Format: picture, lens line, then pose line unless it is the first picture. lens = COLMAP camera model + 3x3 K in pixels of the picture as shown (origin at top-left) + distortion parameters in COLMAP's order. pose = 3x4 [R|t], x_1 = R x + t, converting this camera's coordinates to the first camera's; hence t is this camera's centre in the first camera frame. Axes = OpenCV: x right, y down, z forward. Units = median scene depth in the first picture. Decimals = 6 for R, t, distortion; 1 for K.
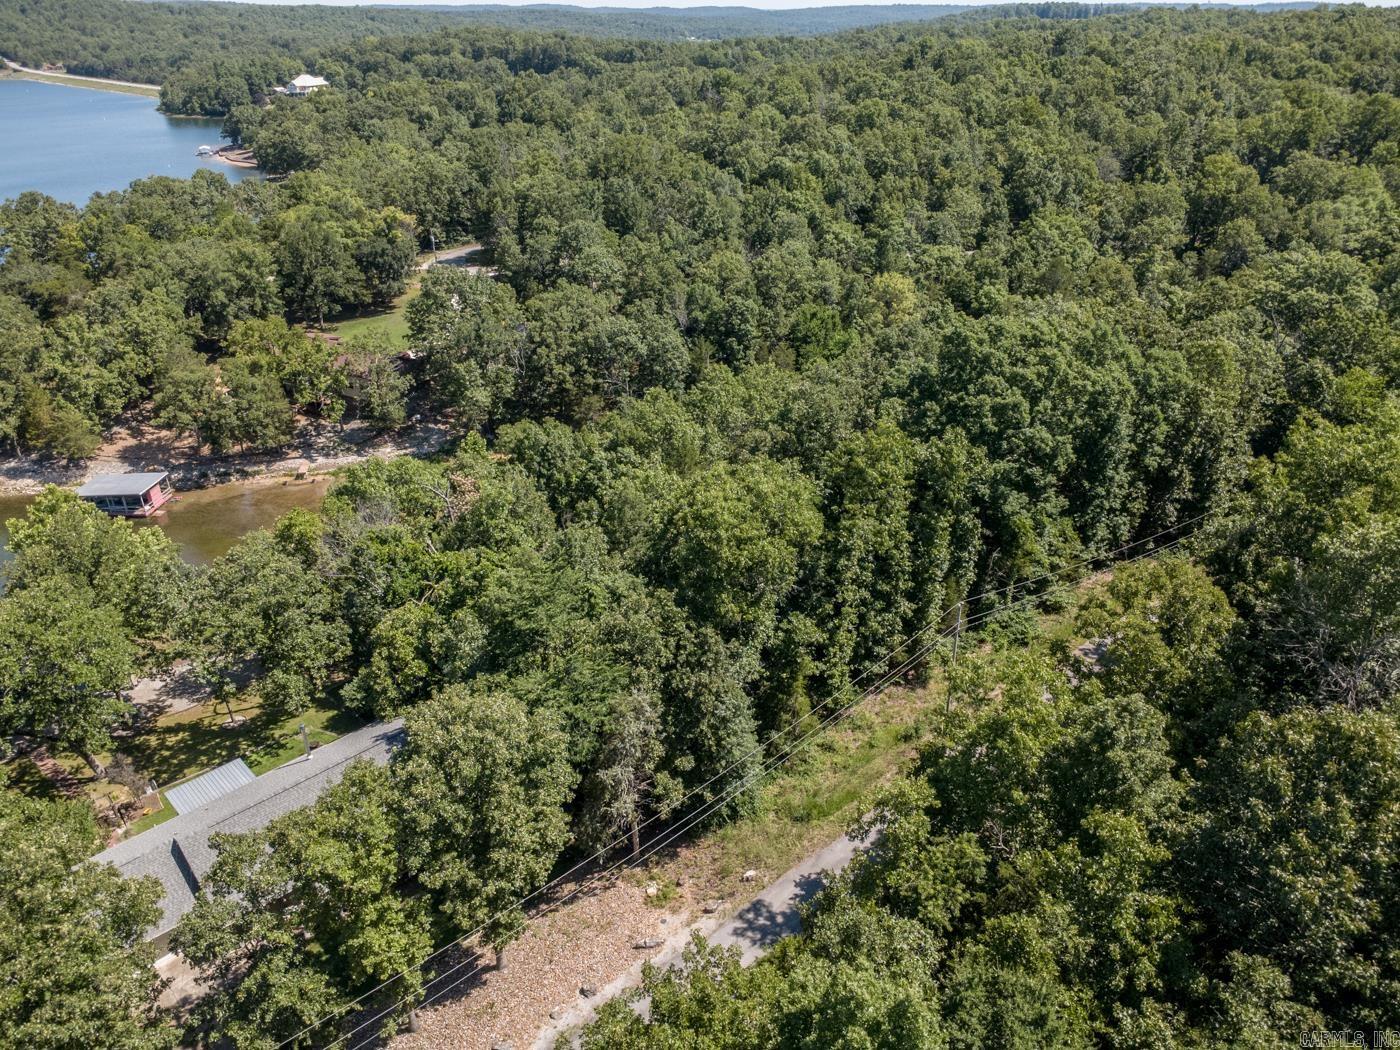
lens RADIAL K [[986.0, 0, 696.8], [0, 986.0, 530.2], [0, 0, 1]] dist [0.004892, 0.001119]
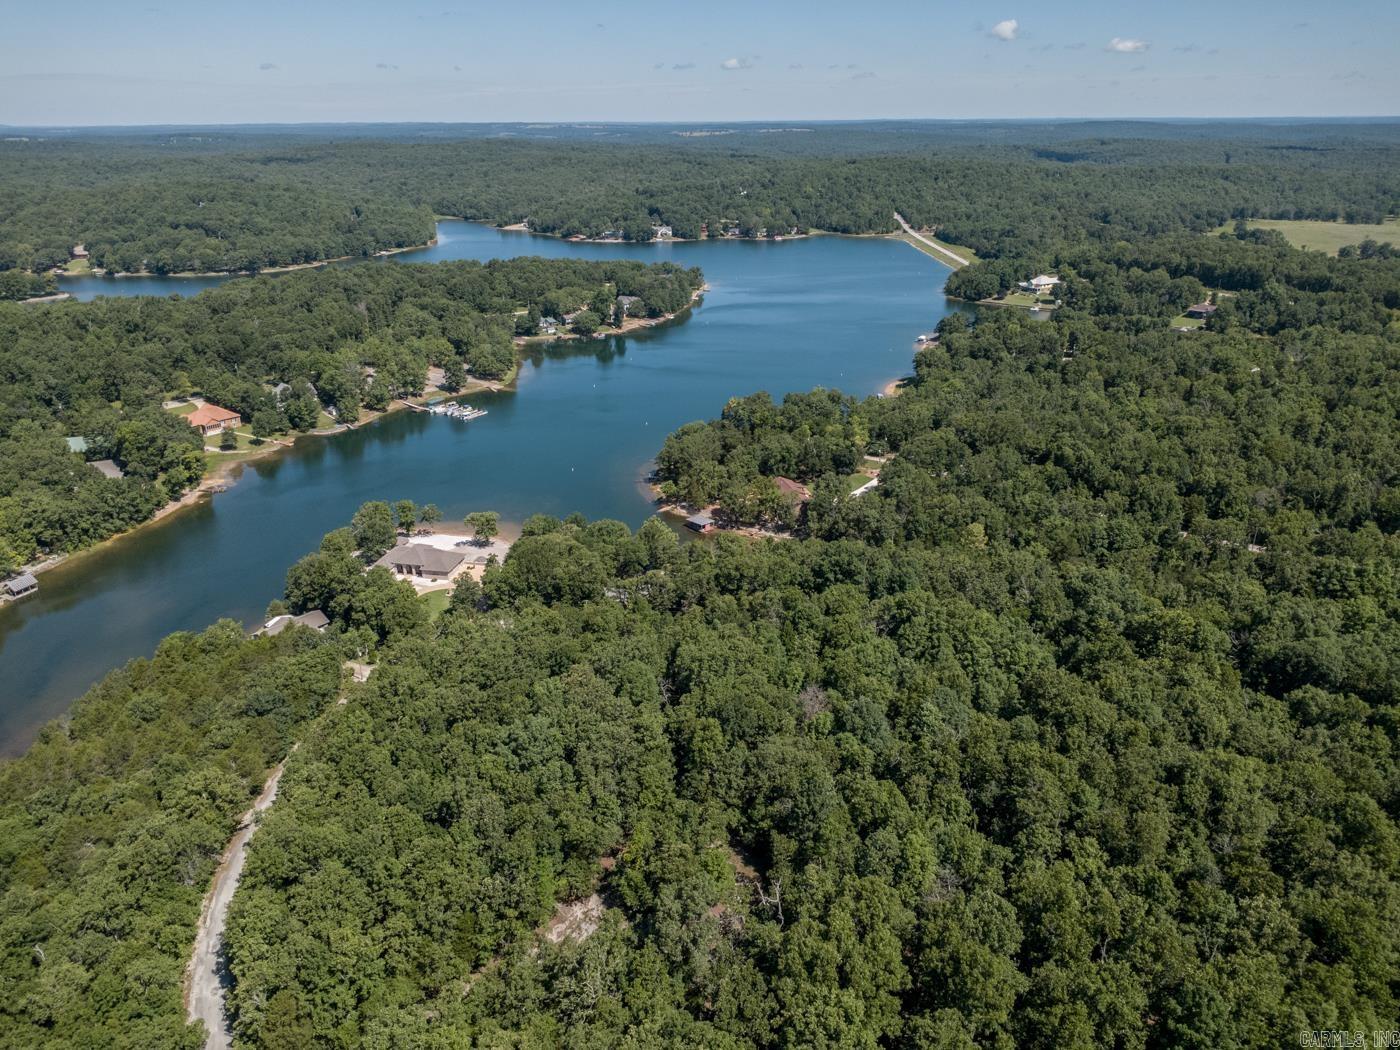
lens RADIAL K [[986.0, 0, 699.6], [0, 986.0, 520.1], [0, 0, 1]] dist [0.004892, 0.001119]
pose [[0.682149, 0.268867, -0.679988, 1.334763], [-0.333307, 0.942047, 0.038119, -0.145879], [0.650830, 0.200642, 0.732232, -1.103770]]
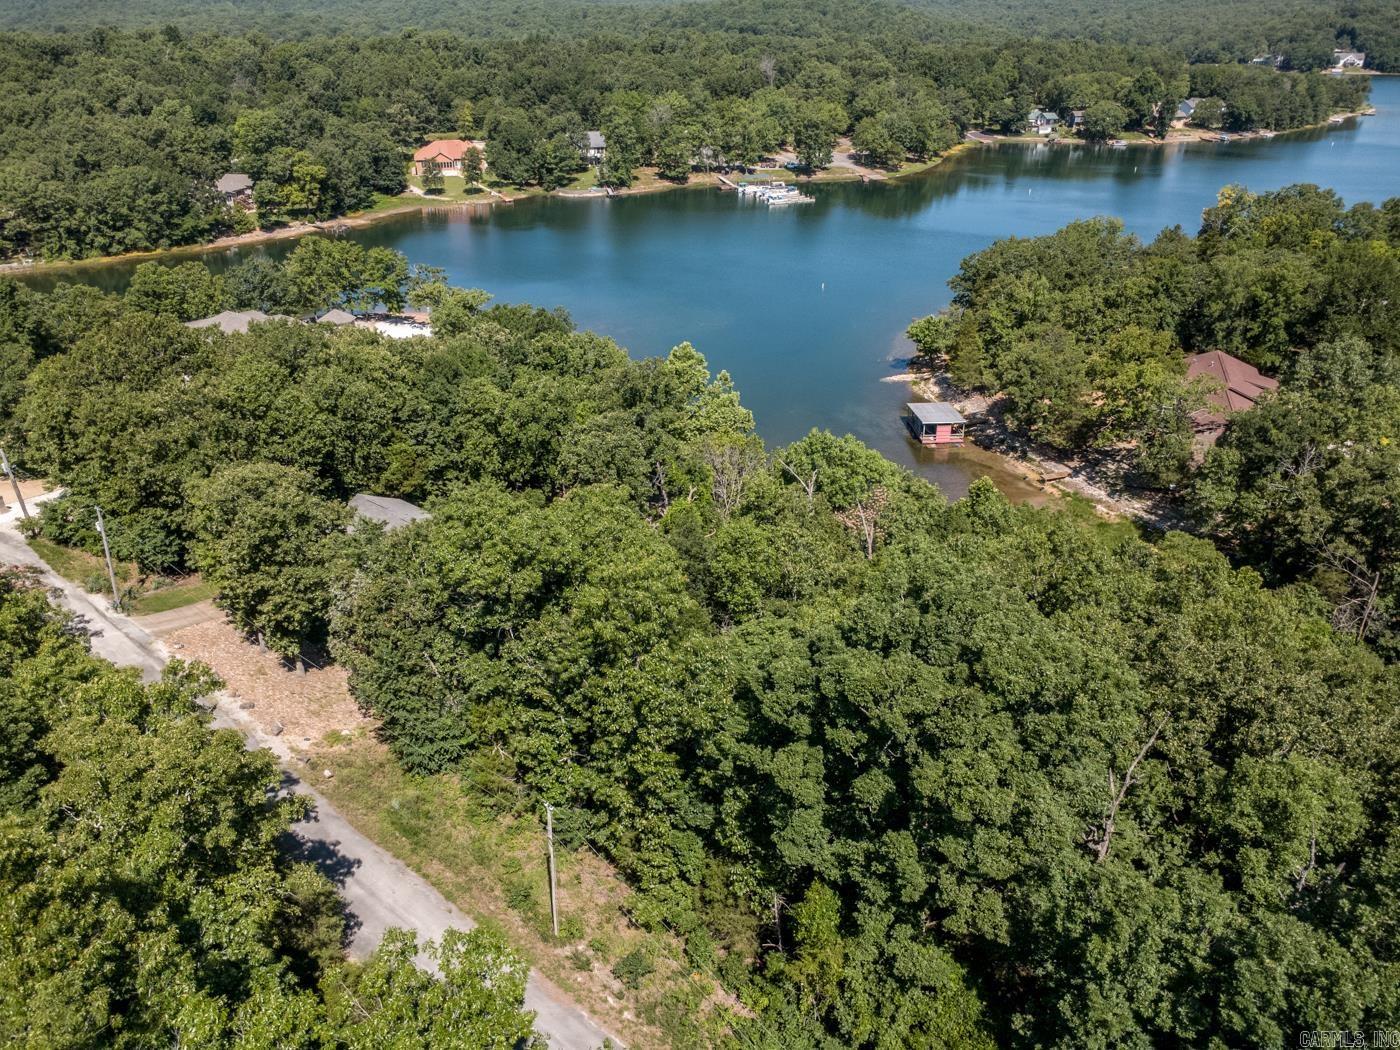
lens RADIAL K [[986.0, 0, 702.5], [0, 986.0, 524.6], [0, 0, 1]] dist [0.004892, 0.001119]
pose [[0.127031, 0.457163, -0.880264, 0.422879], [-0.454870, 0.815485, 0.357878, -0.209104], [0.881451, 0.354945, 0.311541, 0.402091]]
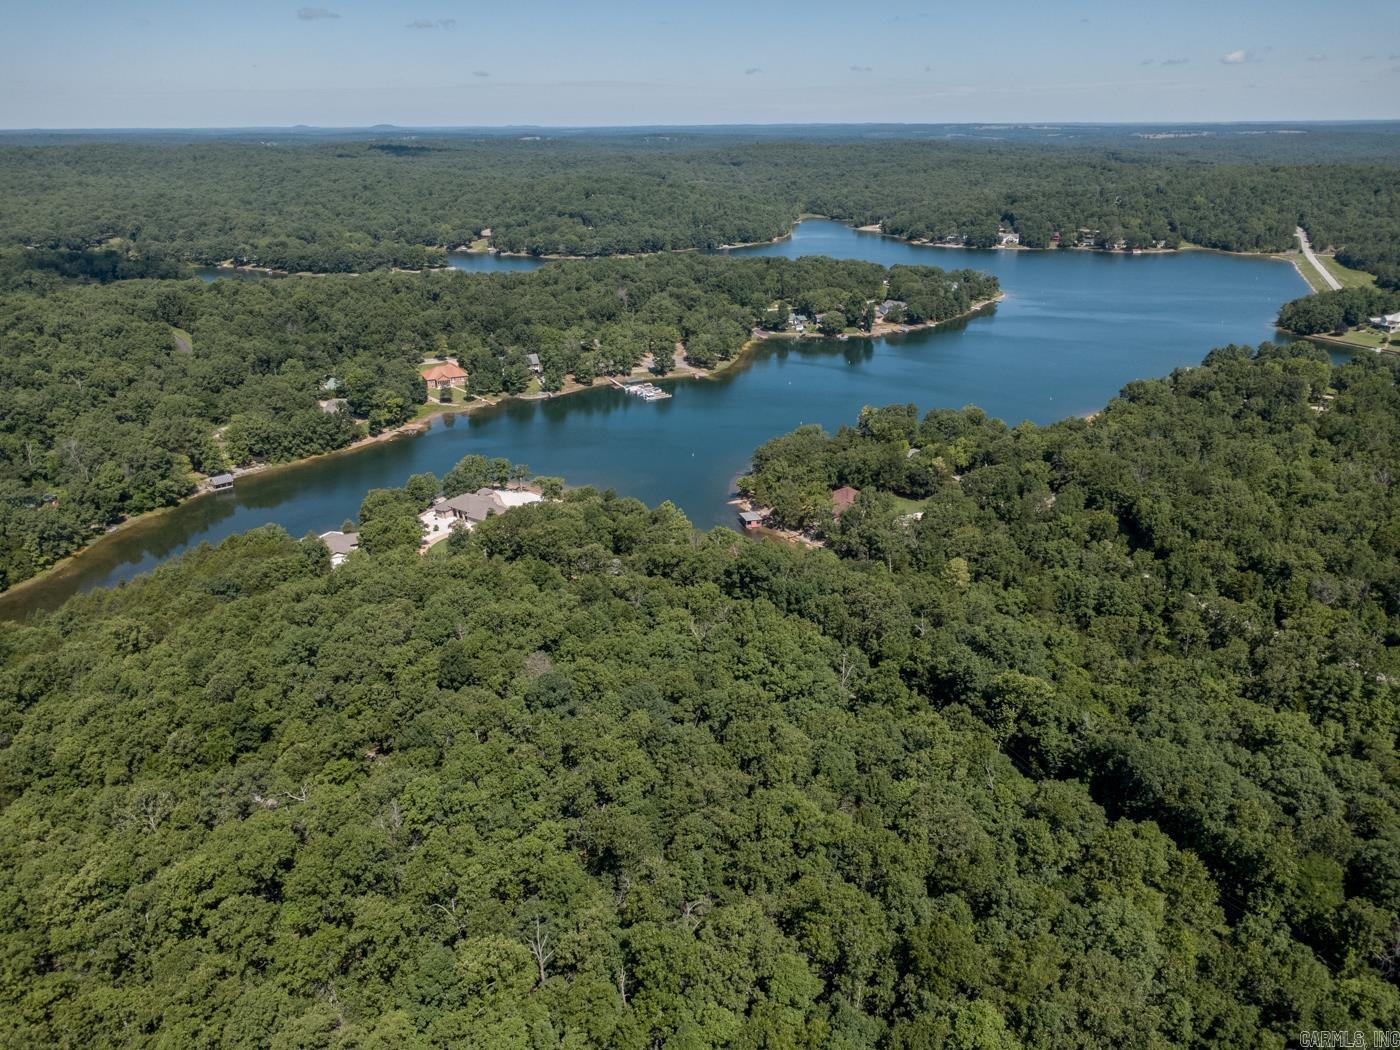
lens RADIAL K [[986.0, 0, 702.4], [0, 986.0, 520.9], [0, 0, 1]] dist [0.004892, 0.001119]
pose [[0.318088, 0.350587, -0.880857, 1.907806], [-0.435855, 0.879183, 0.192528, -0.512484], [0.841932, 0.322685, 0.432463, -0.418395]]
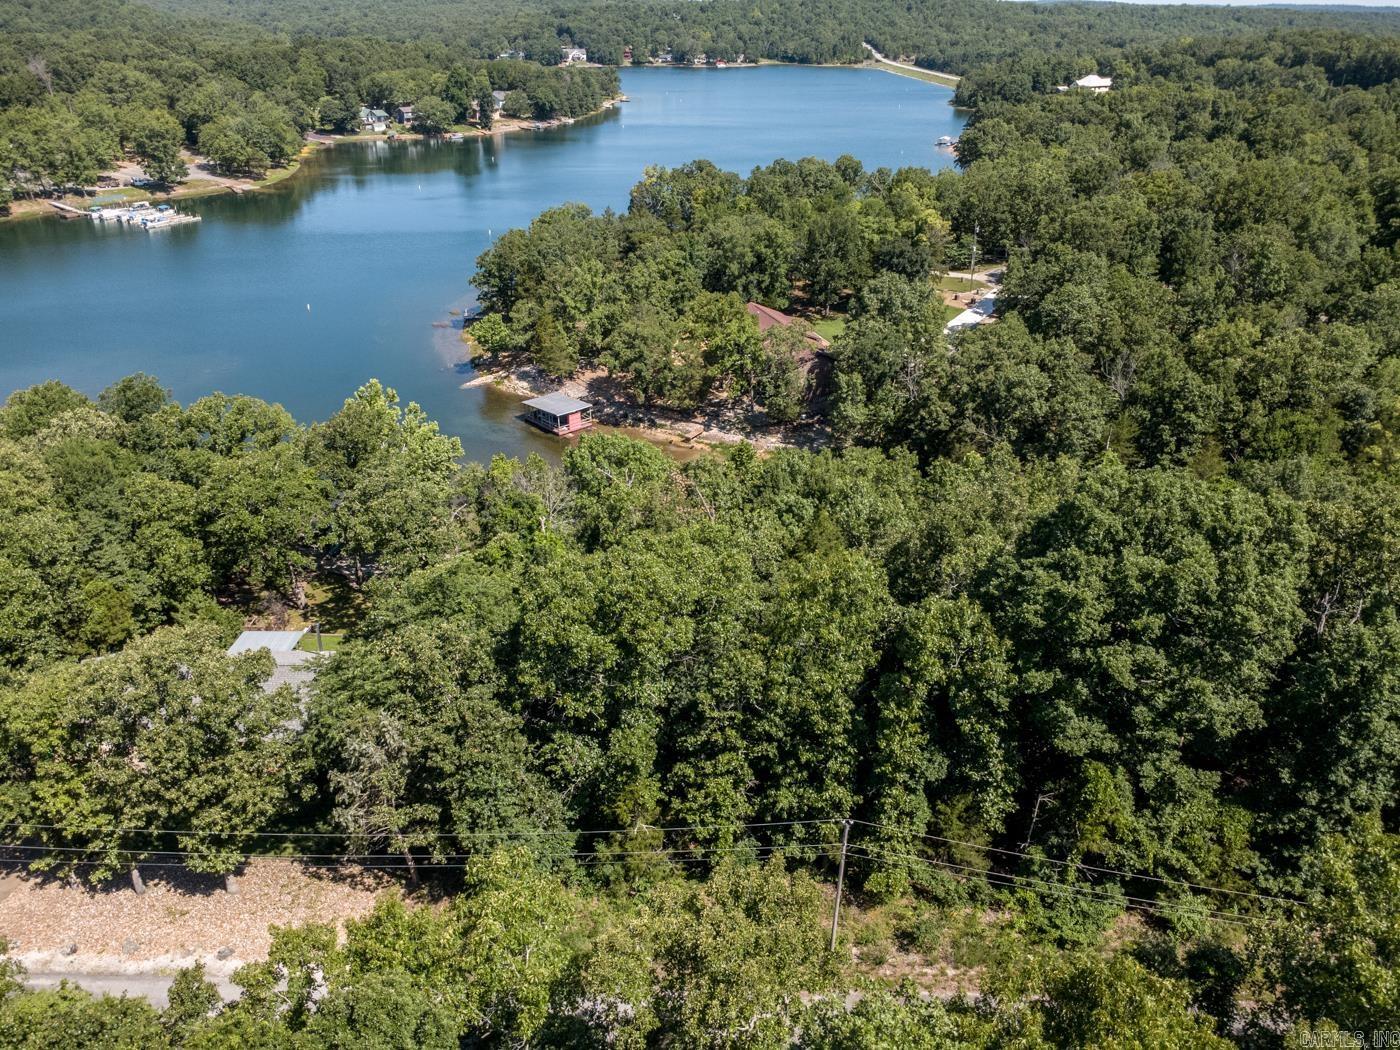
lens RADIAL K [[986.0, 0, 701.6], [0, 986.0, 522.0], [0, 0, 1]] dist [0.004892, 0.001119]
pose [[0.725680, 0.323019, -0.607492, 0.284686], [-0.326796, 0.938810, 0.108815, -0.090207], [0.605469, 0.119561, 0.786837, 0.167934]]
